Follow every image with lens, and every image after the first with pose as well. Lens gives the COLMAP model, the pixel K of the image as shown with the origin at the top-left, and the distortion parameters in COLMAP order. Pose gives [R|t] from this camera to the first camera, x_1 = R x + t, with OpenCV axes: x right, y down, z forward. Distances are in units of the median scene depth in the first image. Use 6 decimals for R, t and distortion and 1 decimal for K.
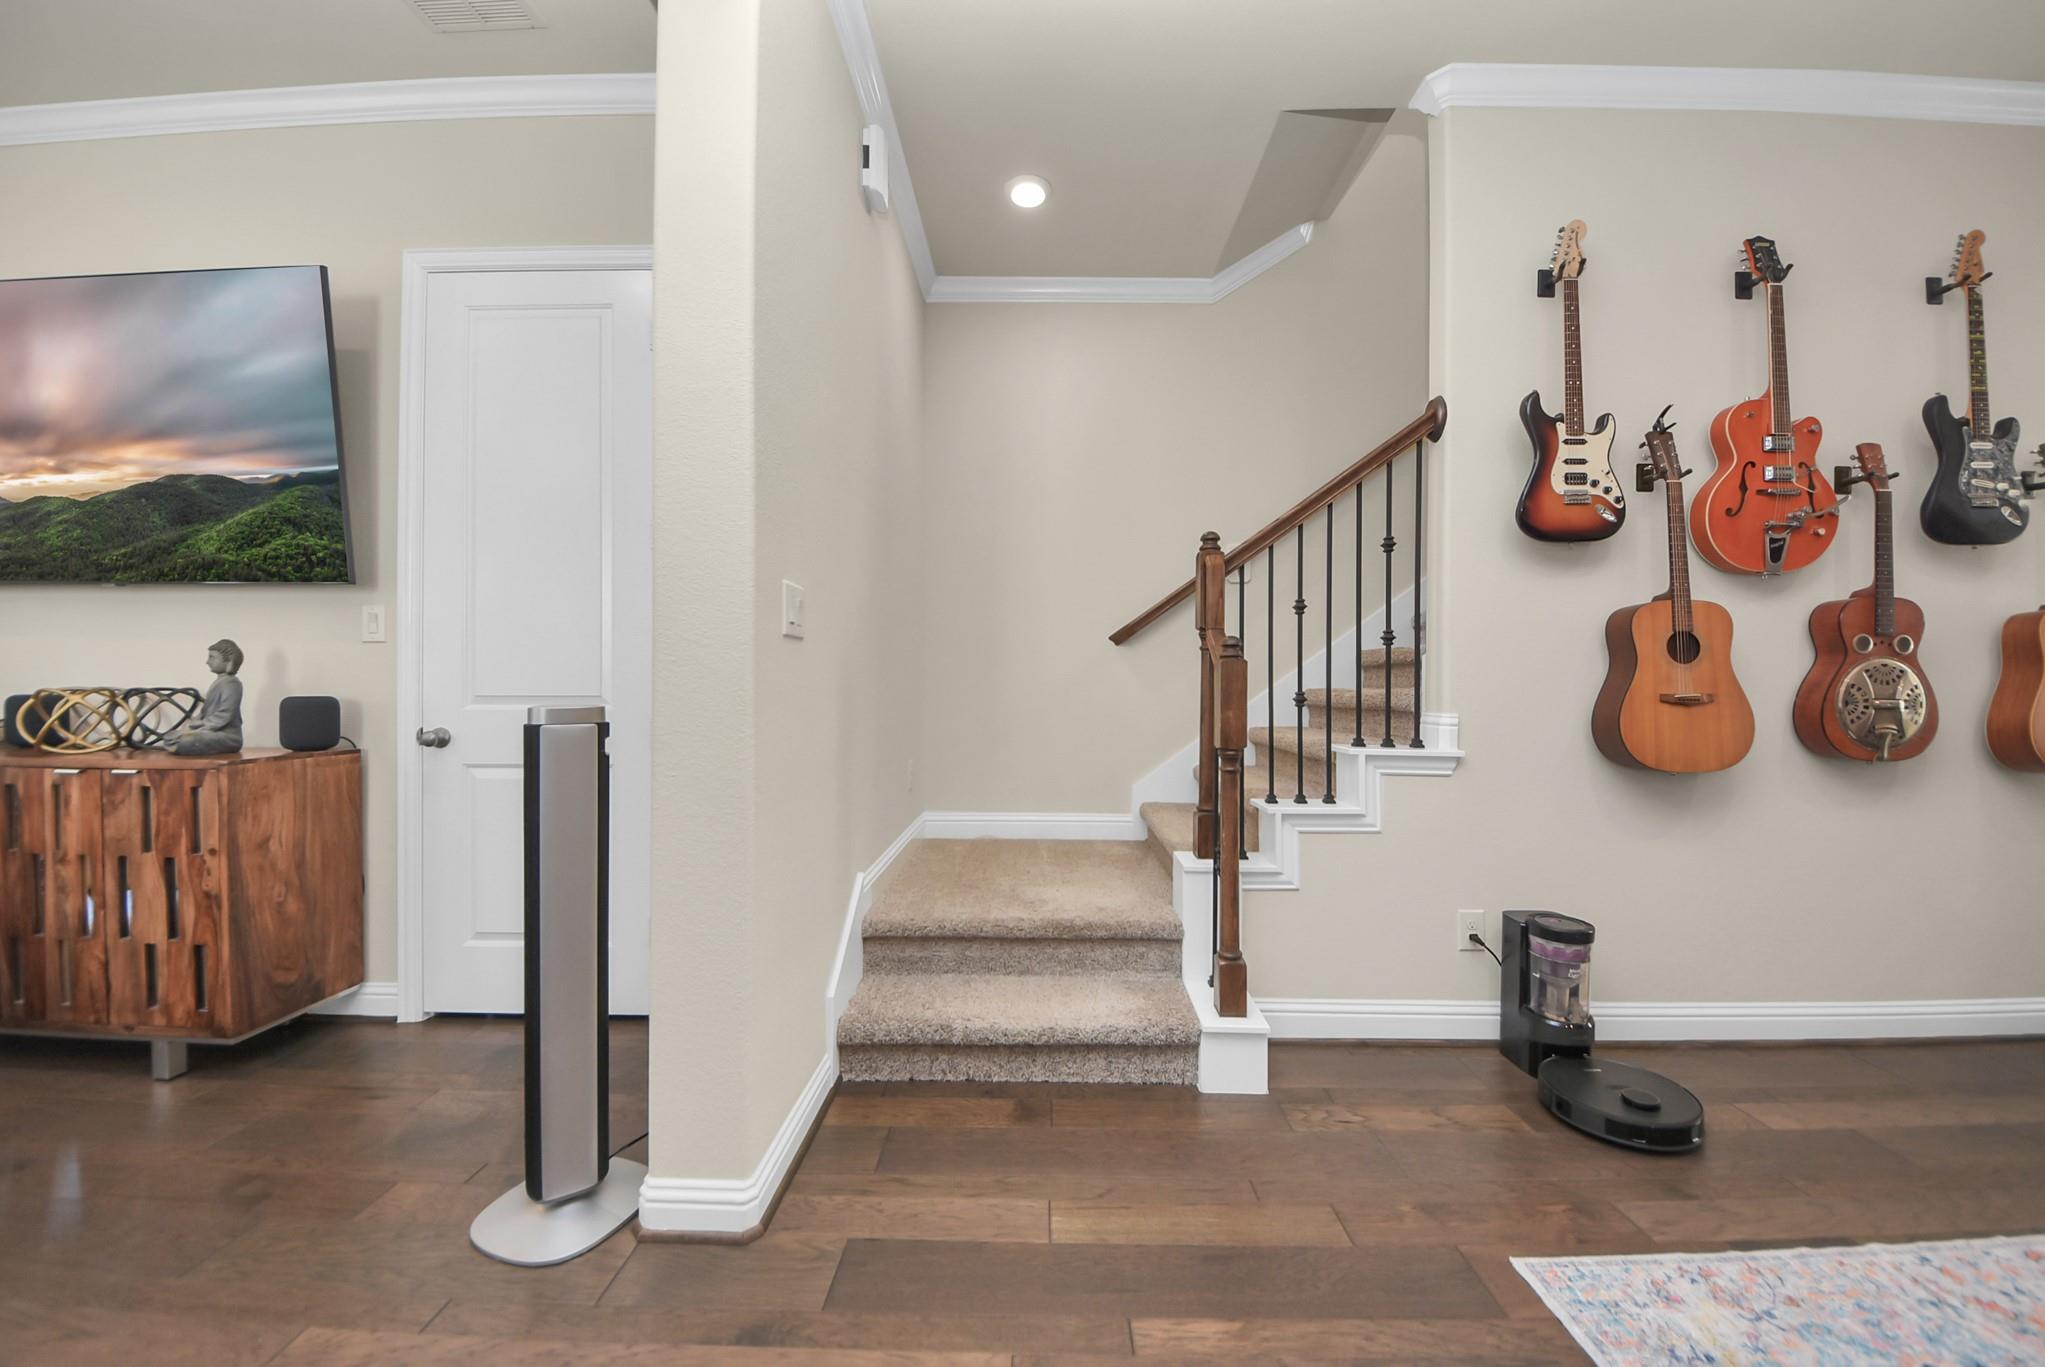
lens RADIAL K [[724.3, 0, 1042.1], [0, 724.3, 687.7], [0, 0, 1]] dist [-0.000728, -0.006014]
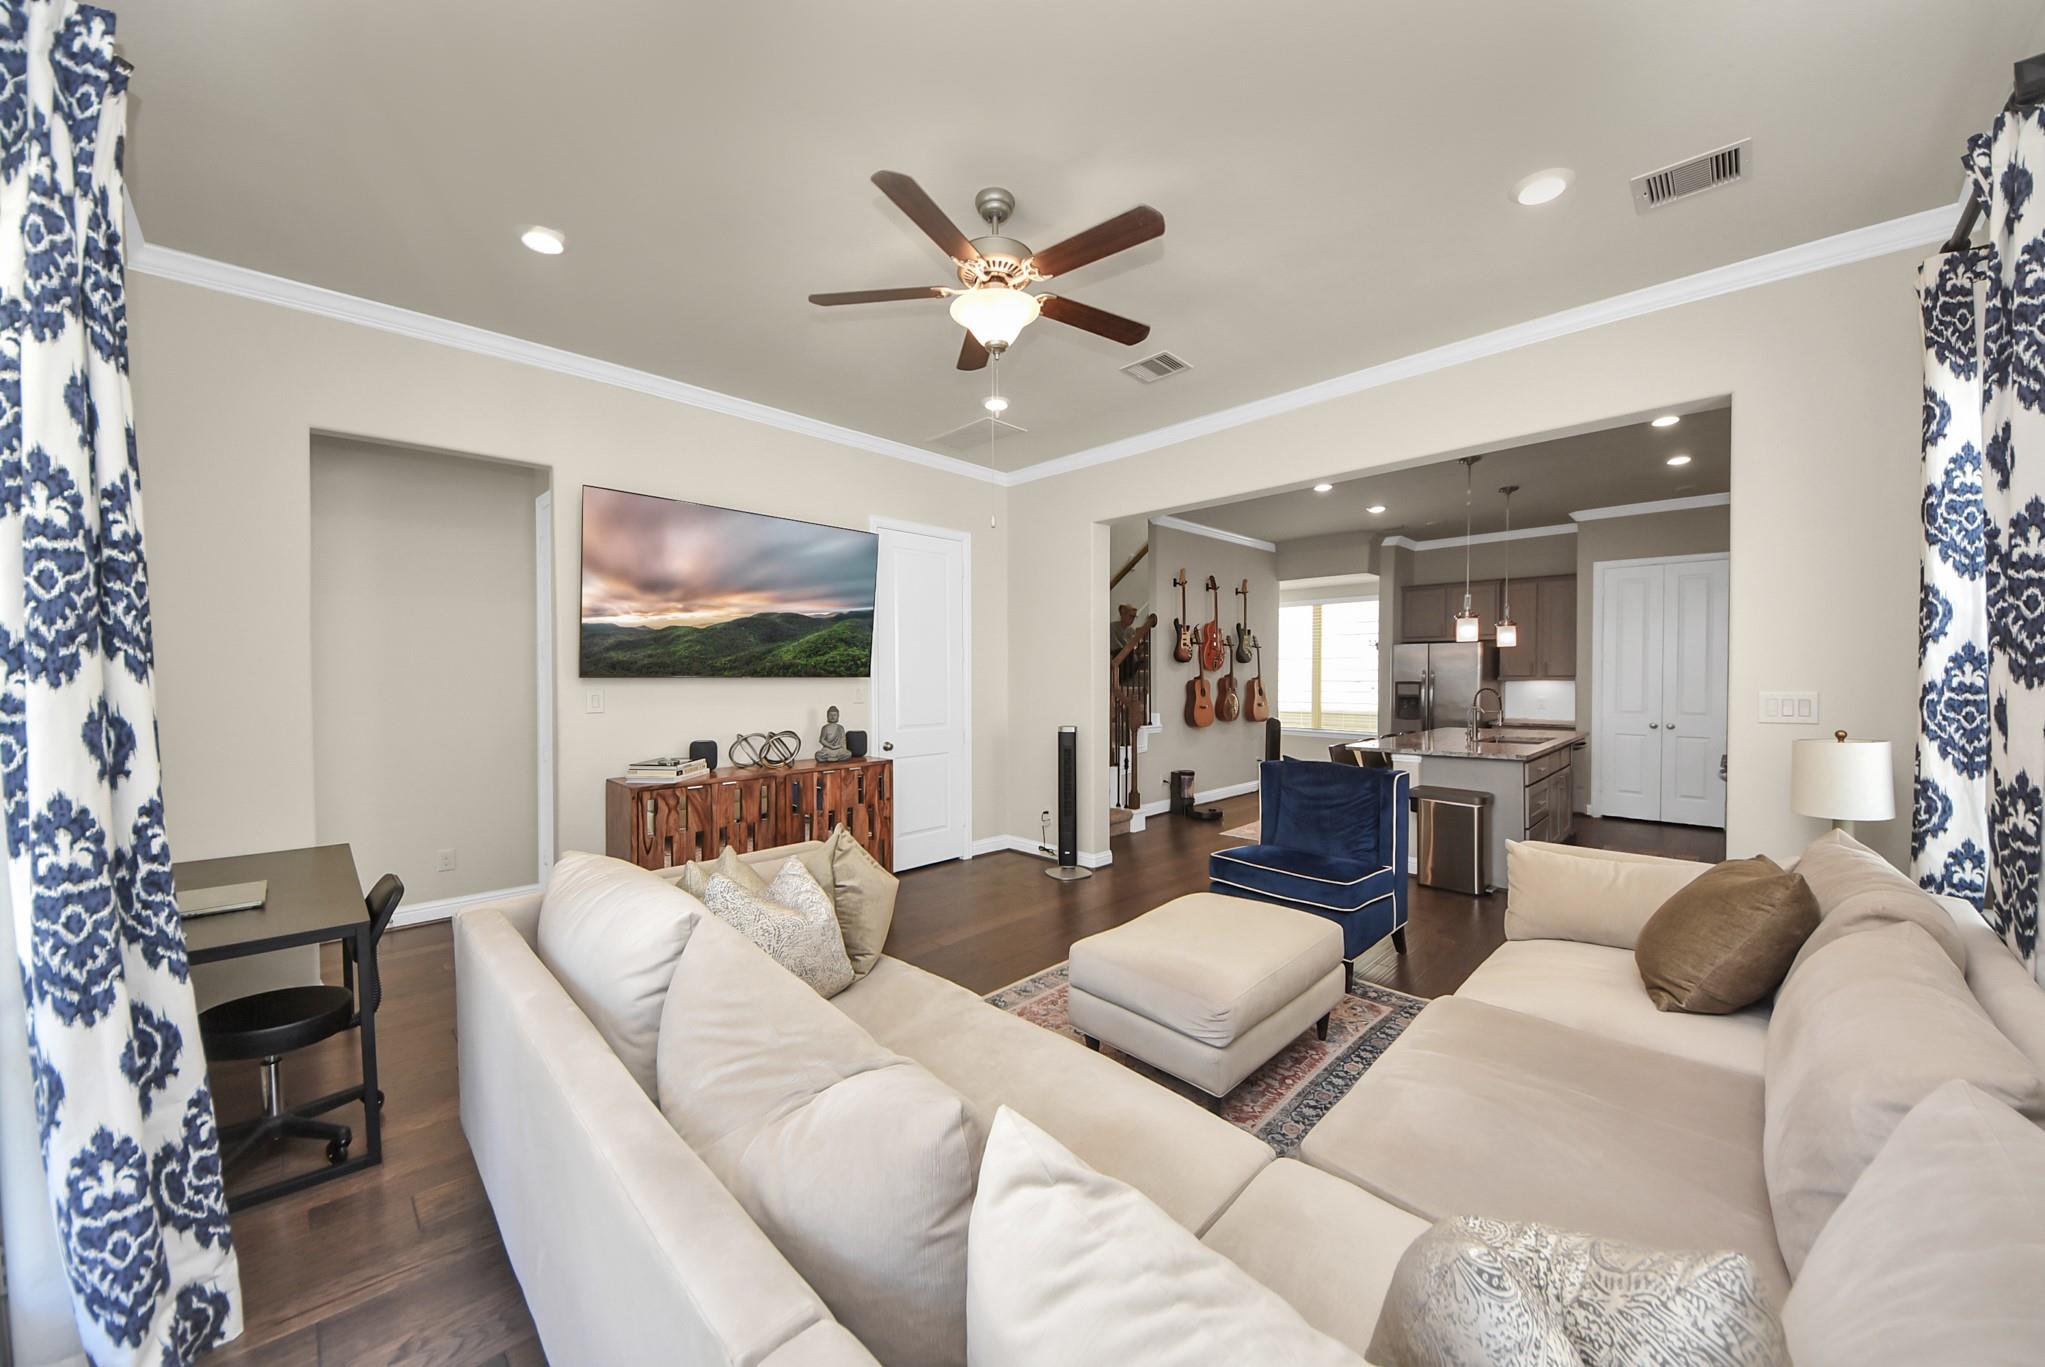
lens RADIAL K [[743.2, 0, 1014.6], [0, 743.2, 686.3], [0, 0, 1]] dist [0.032500, -0.023439]
pose [[0.705751, -0.023835, 0.708059, -2.313624], [0.011437, 0.999687, 0.022252, -0.171530], [-0.708367, -0.007606, 0.705803, -0.920429]]
